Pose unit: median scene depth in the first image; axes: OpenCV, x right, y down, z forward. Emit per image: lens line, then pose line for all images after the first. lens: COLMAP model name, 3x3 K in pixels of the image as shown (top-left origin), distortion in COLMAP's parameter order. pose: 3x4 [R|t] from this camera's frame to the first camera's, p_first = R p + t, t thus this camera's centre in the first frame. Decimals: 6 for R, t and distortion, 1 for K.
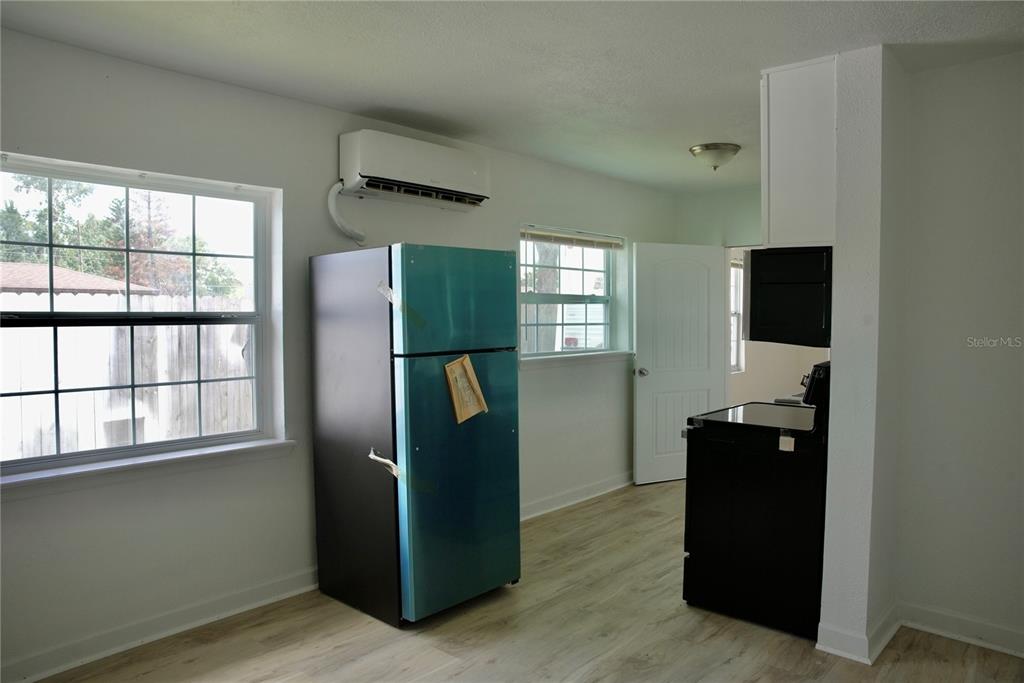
lens RADIAL K [[787.7, 0, 512.0], [0, 787.7, 341.5], [0, 0, 1]] dist [-0.173147, 0.200471]
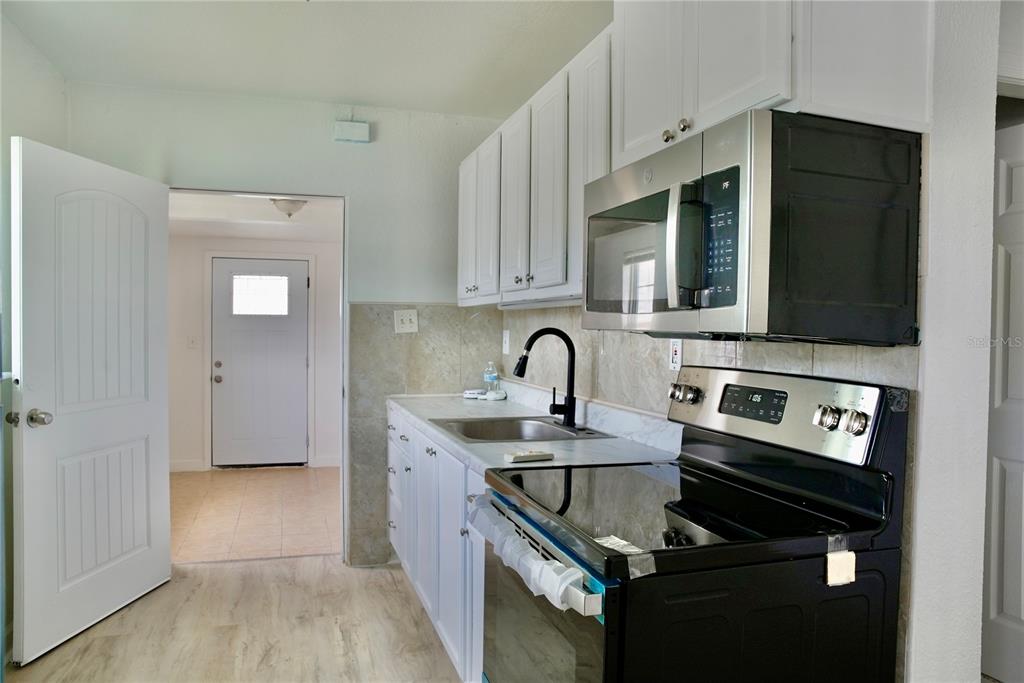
lens RADIAL K [[787.7, 0, 512.0], [0, 787.7, 341.5], [0, 0, 1]] dist [-0.173147, 0.200471]
pose [[0.534439, -0.014409, 0.845084, -0.081332], [0.021496, 0.999763, 0.003452, -0.002389], [-0.844934, 0.016321, 0.534622, 0.666810]]
